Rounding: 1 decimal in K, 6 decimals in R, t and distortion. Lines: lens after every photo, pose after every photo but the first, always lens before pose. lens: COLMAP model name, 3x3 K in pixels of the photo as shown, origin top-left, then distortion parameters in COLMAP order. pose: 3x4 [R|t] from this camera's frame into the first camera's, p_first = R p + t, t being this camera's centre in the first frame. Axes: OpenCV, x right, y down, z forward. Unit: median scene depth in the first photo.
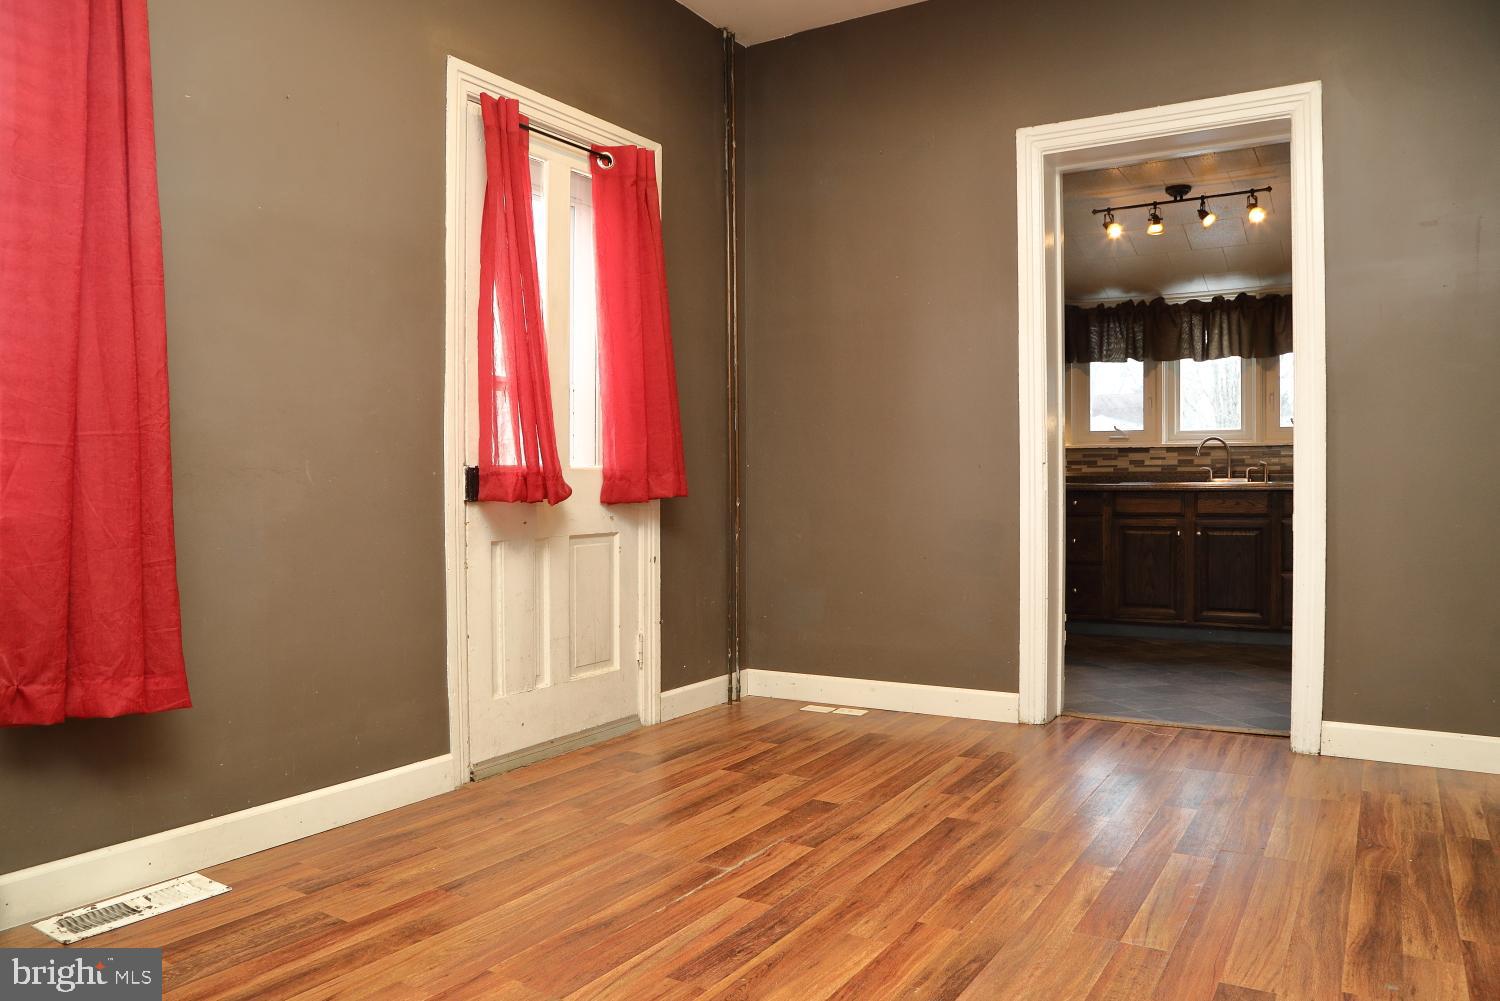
lens RADIAL K [[1030.6, 0, 750.0], [0, 1030.6, 500.5], [0, 0, 1]] dist [-0.106871, 0.054724]
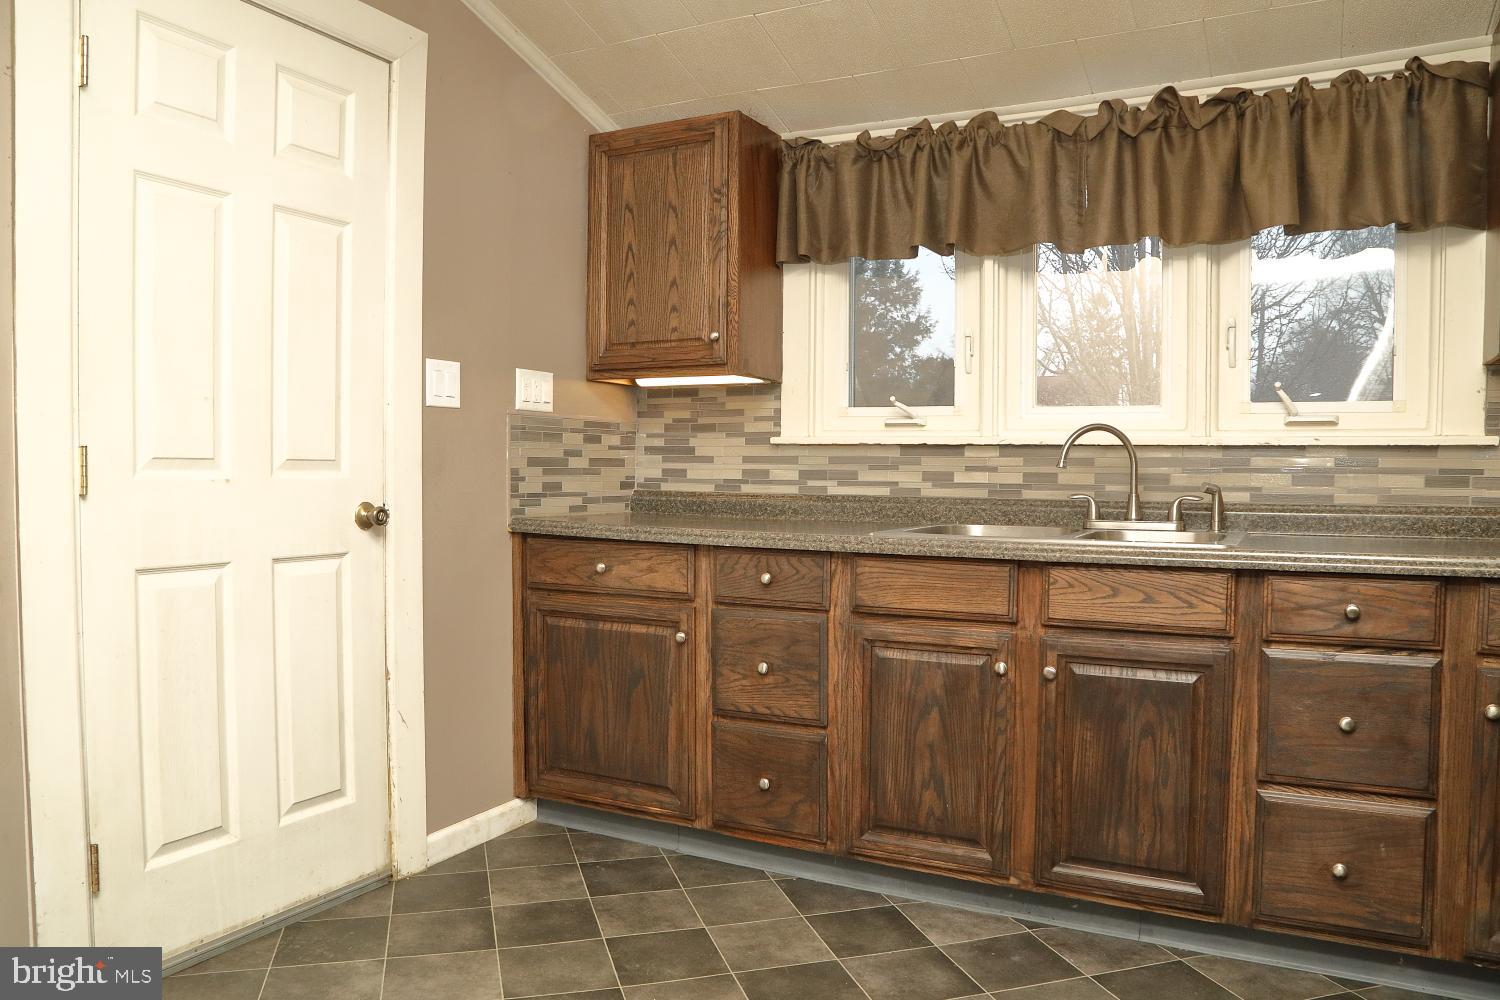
lens RADIAL K [[1044.1, 0, 727.9], [0, 1044.1, 509.2], [0, 0, 1]] dist [-0.121715, 0.057963]
pose [[0.997939, 0.010440, 0.063310, 0.275484], [-0.011503, 0.999799, 0.016438, -0.031680], [-0.063125, -0.017132, 0.997859, 0.575876]]
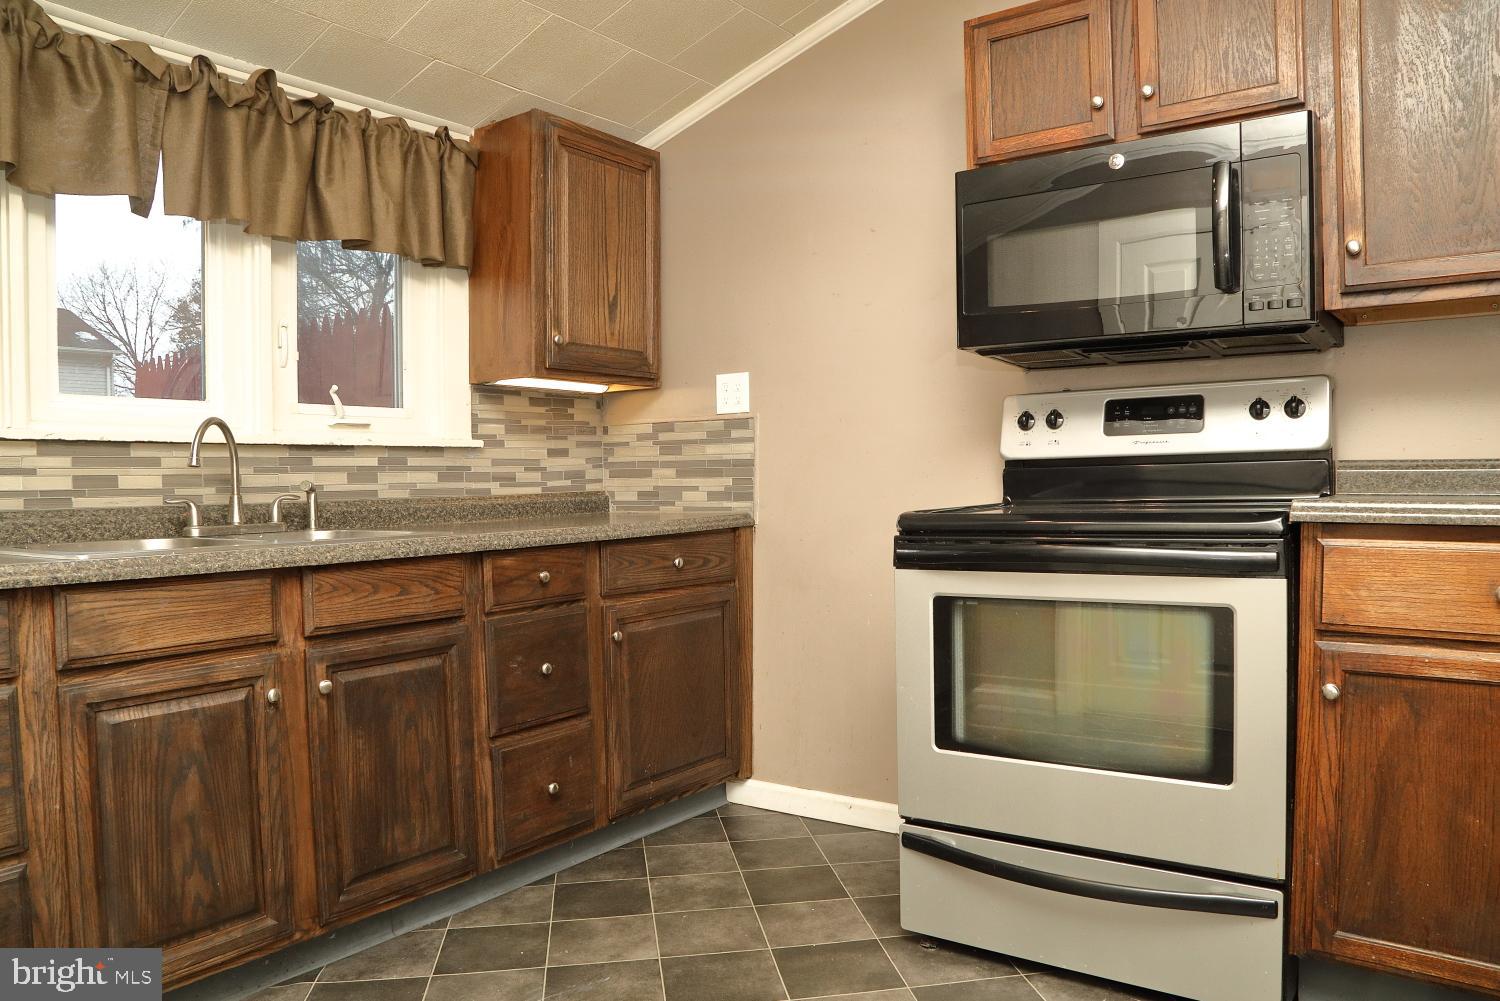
lens RADIAL K [[1044.1, 0, 727.9], [0, 1044.1, 509.7], [0, 0, 1]] dist [-0.121715, 0.057963]
pose [[0.082597, -0.019919, 0.996384, 0.092992], [0.038695, 0.999110, 0.016766, -0.026602], [-0.995832, 0.037170, 0.083294, 0.776582]]
